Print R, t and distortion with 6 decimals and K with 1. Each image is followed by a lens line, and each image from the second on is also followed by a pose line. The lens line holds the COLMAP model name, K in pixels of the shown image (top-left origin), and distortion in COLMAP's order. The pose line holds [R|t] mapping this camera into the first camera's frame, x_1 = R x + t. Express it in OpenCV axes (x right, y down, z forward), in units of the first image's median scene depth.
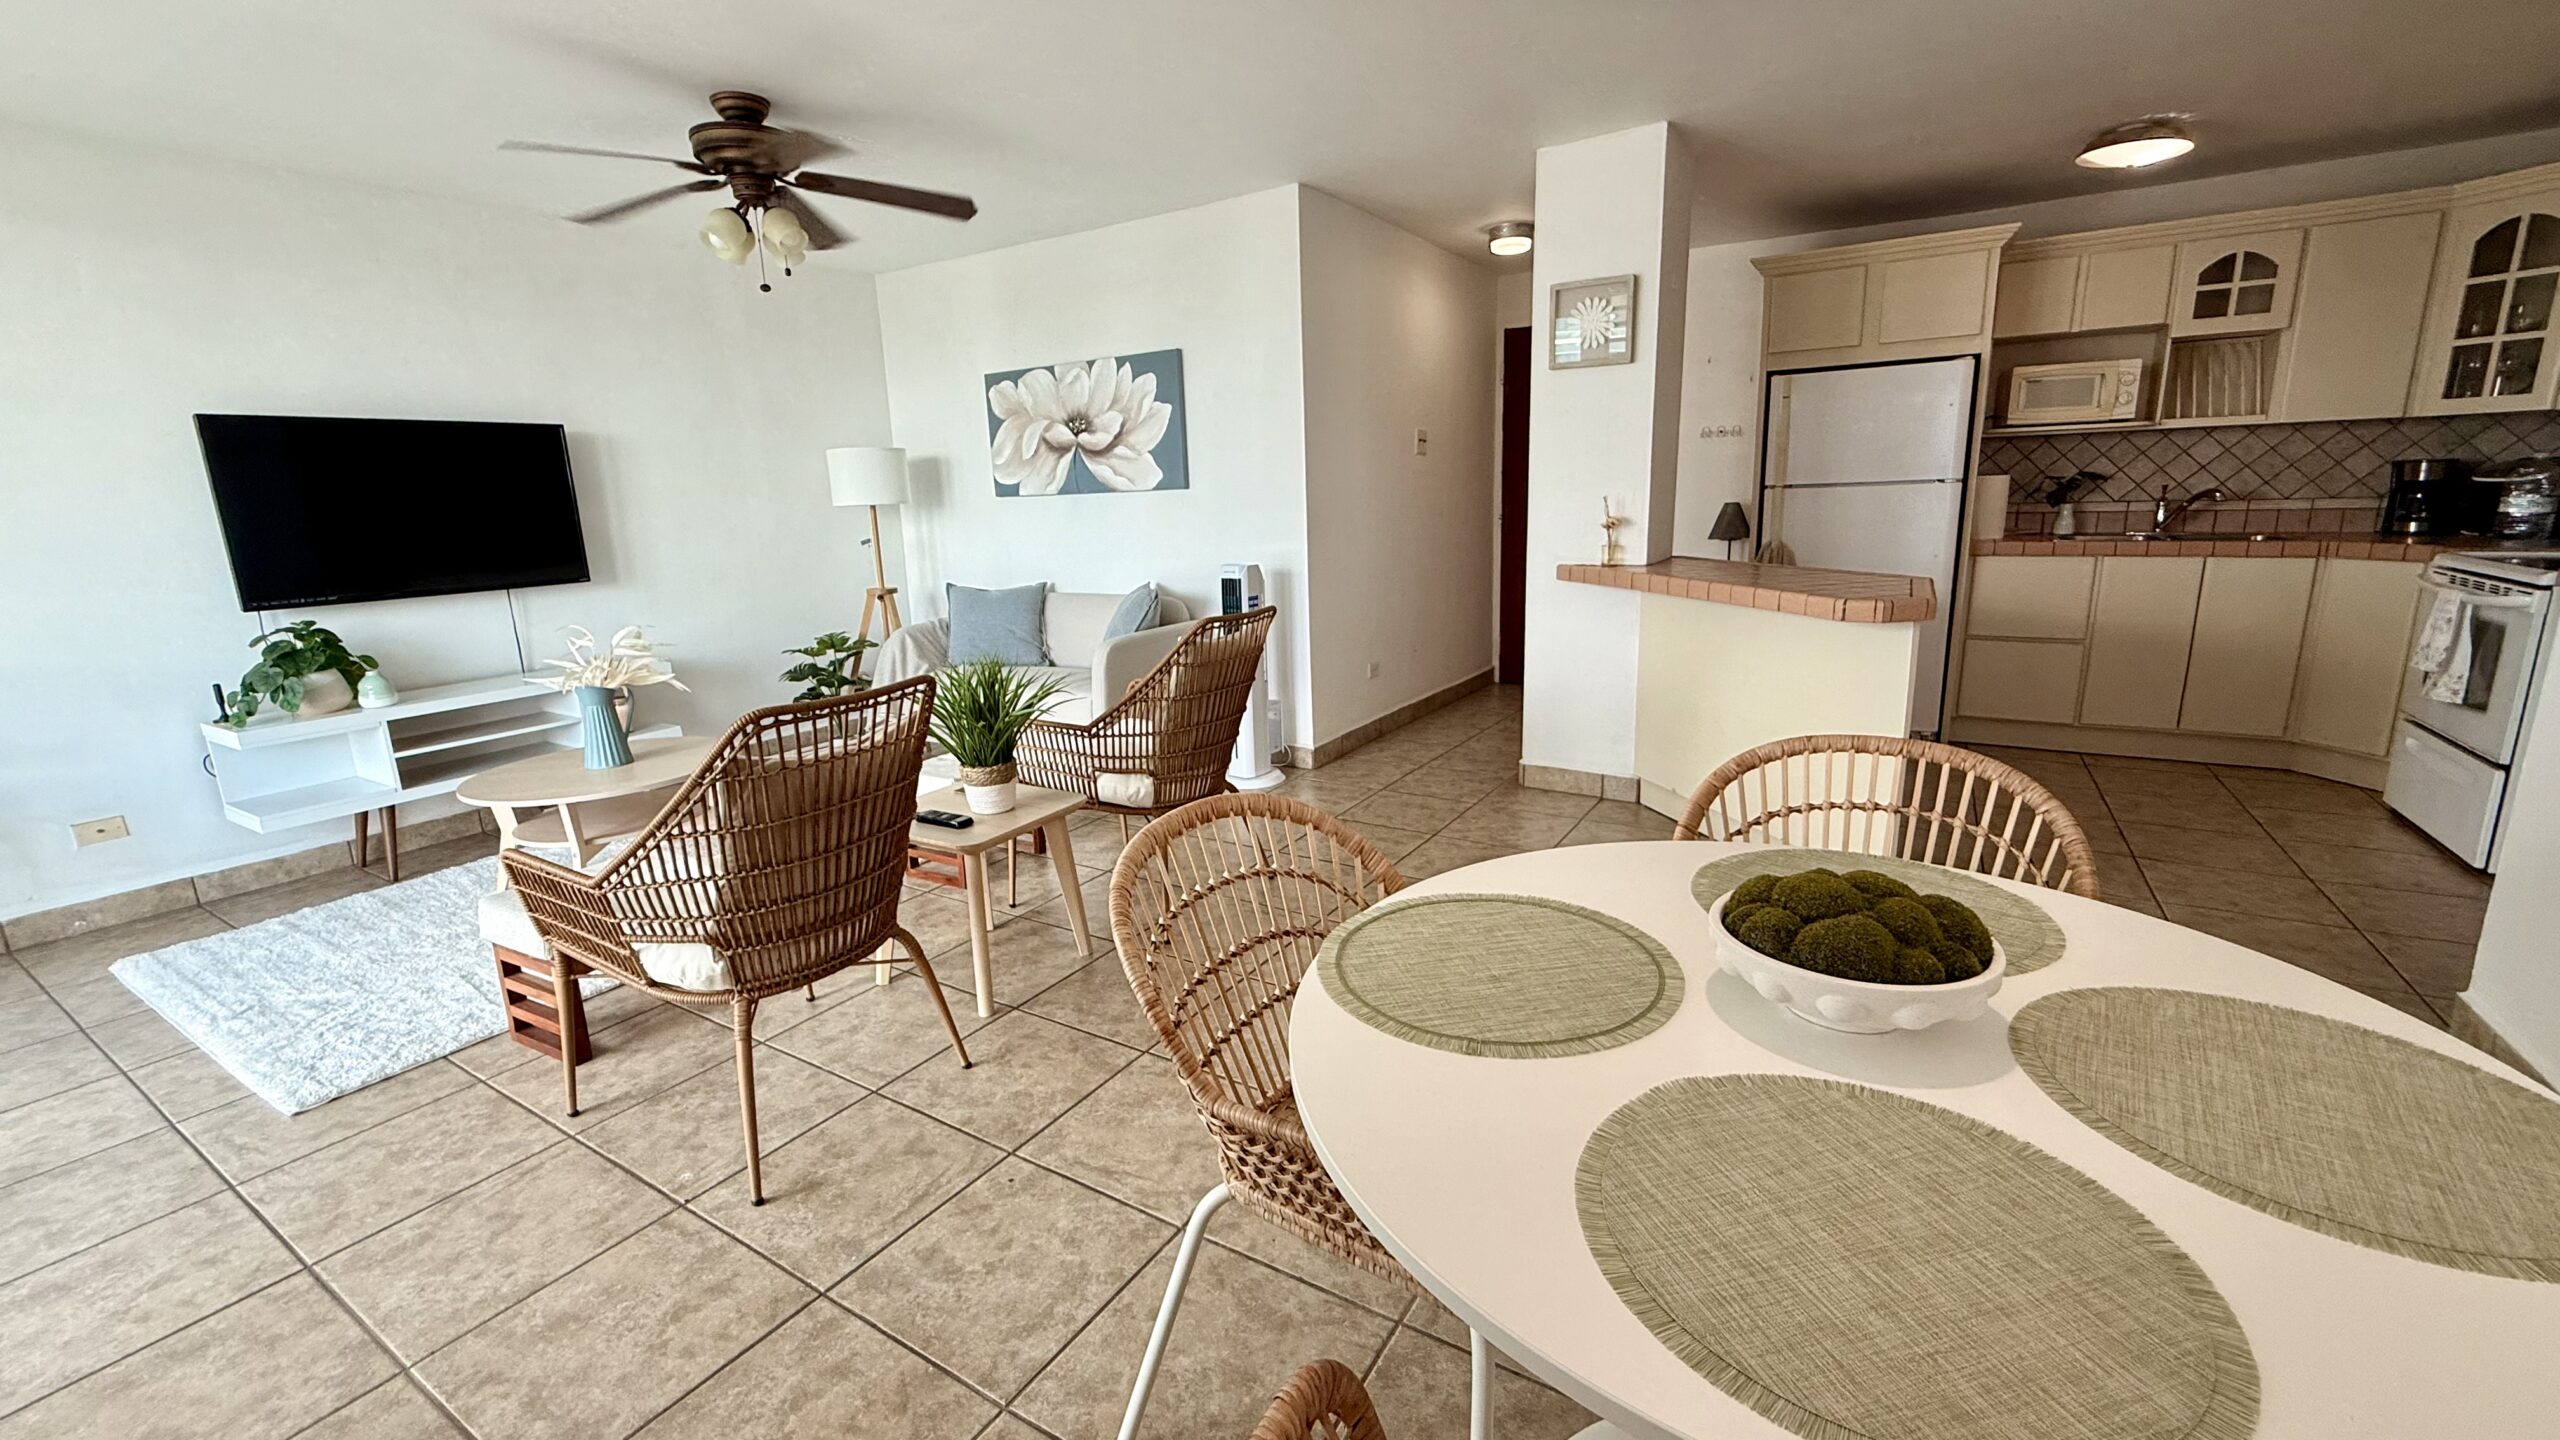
lens RADIAL K [[1019.0, 0, 1270.8], [0, 1019.0, 715.9], [0, 0, 1]] dist [-0.001654, -0.000028]
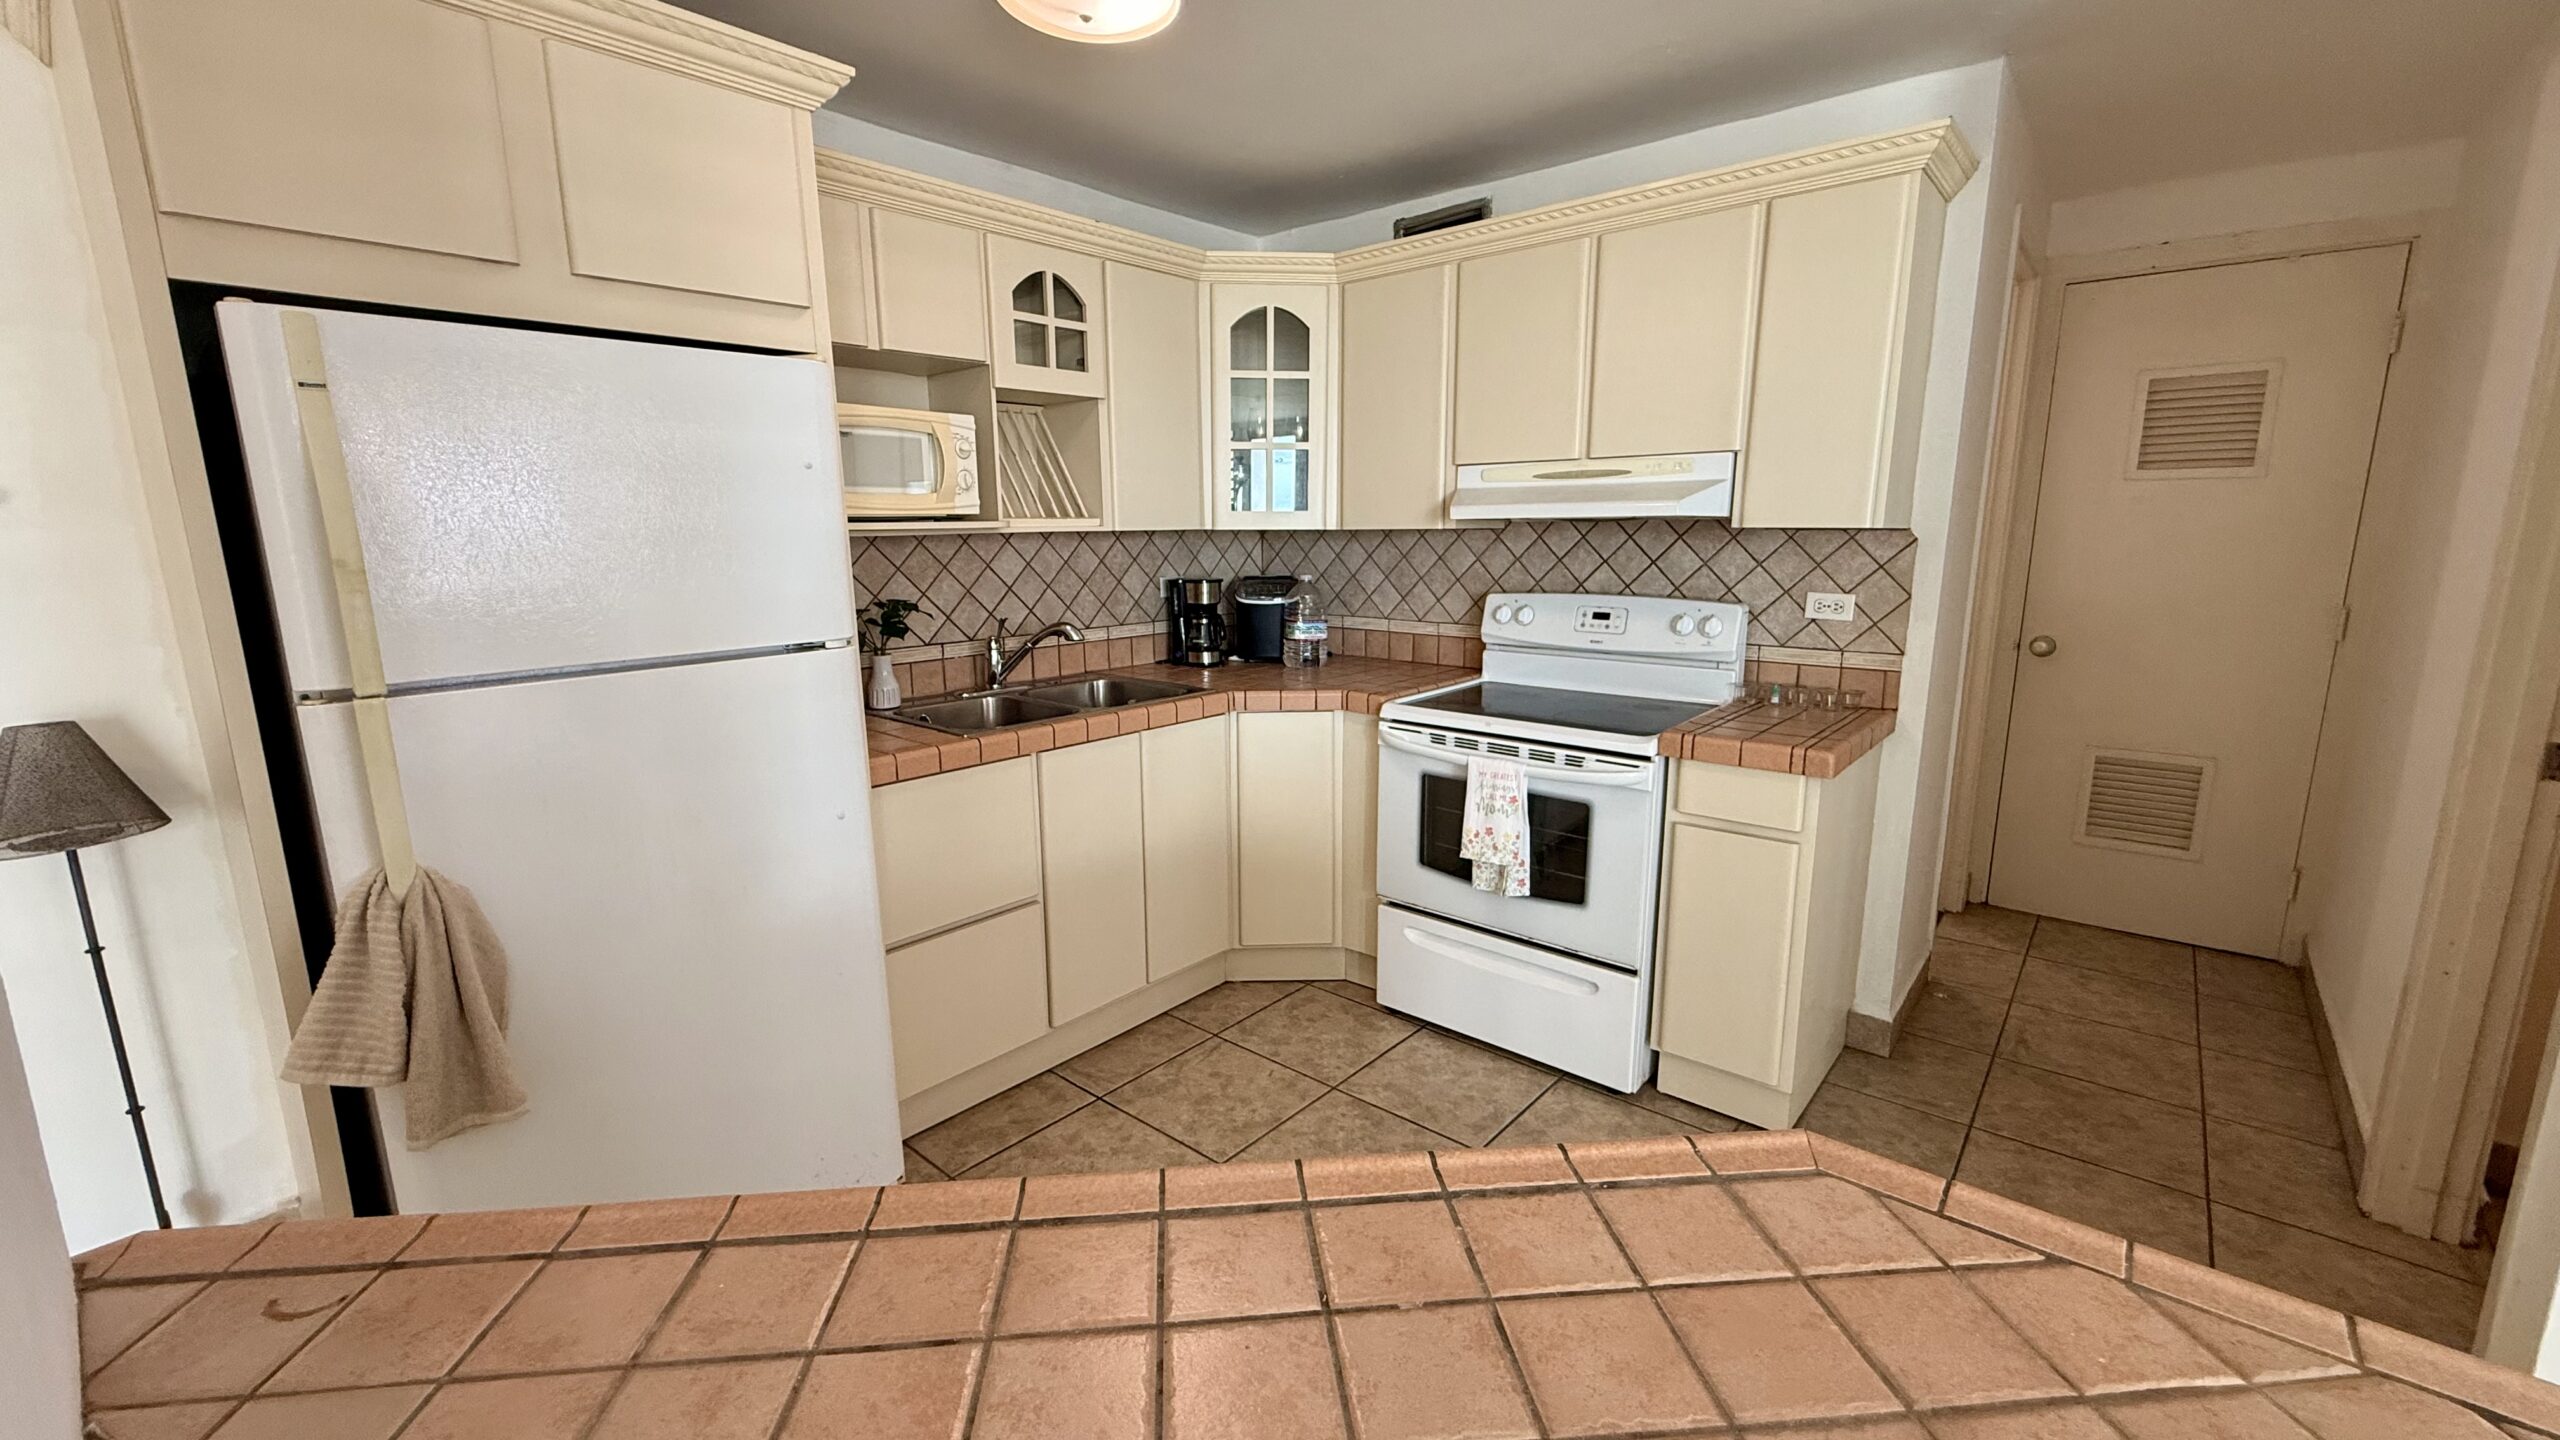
lens RADIAL K [[1006.0, 0, 1280.0], [0, 1006.0, 720.0], [0, 0, 1]] dist [-0.000388, 0.000015]
pose [[0.145057, -0.155862, 0.977070, 0.287407], [0.214794, 0.968924, 0.122674, -0.214928], [-0.965827, 0.192074, 0.174027, 0.767803]]
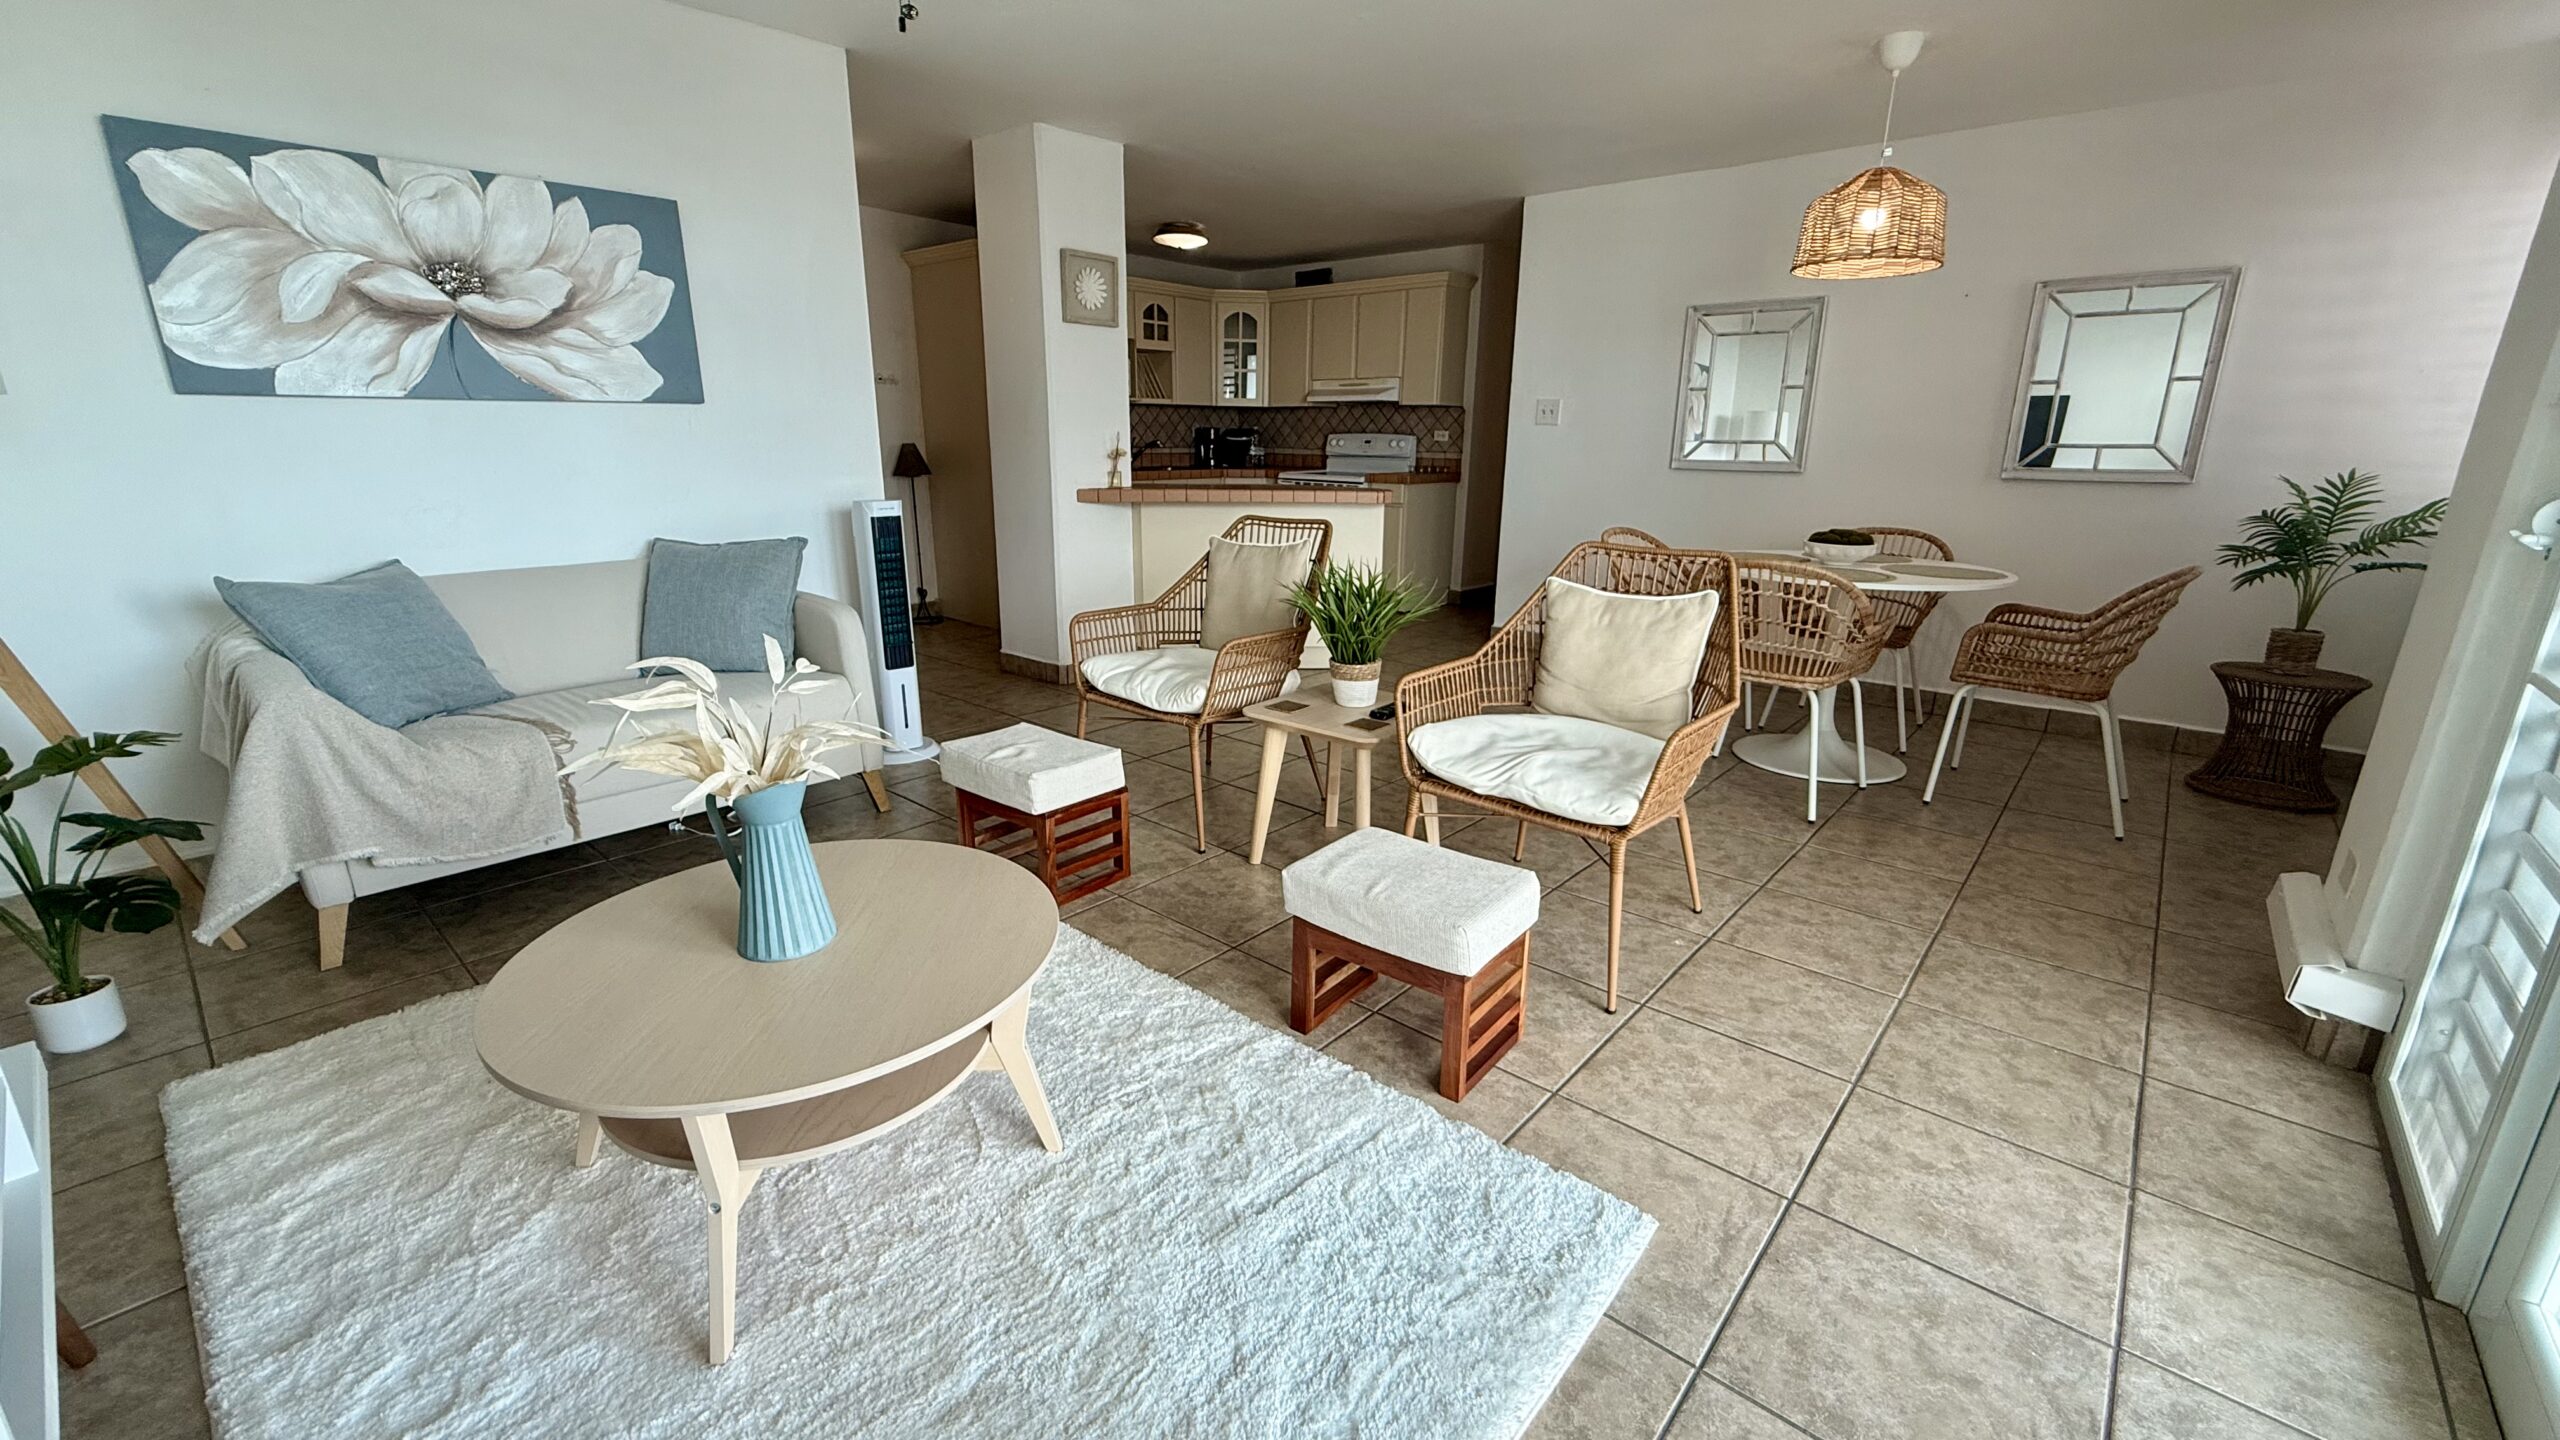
lens RADIAL K [[1019.0, 0, 1270.8], [0, 1019.0, 715.9], [0, 0, 1]] dist [-0.001654, -0.000028]
pose [[0.165329, -0.231712, 0.958632, -0.824285], [0.197119, 0.960160, 0.198085, -0.079706], [-0.966339, 0.156216, 0.204417, 0.538469]]
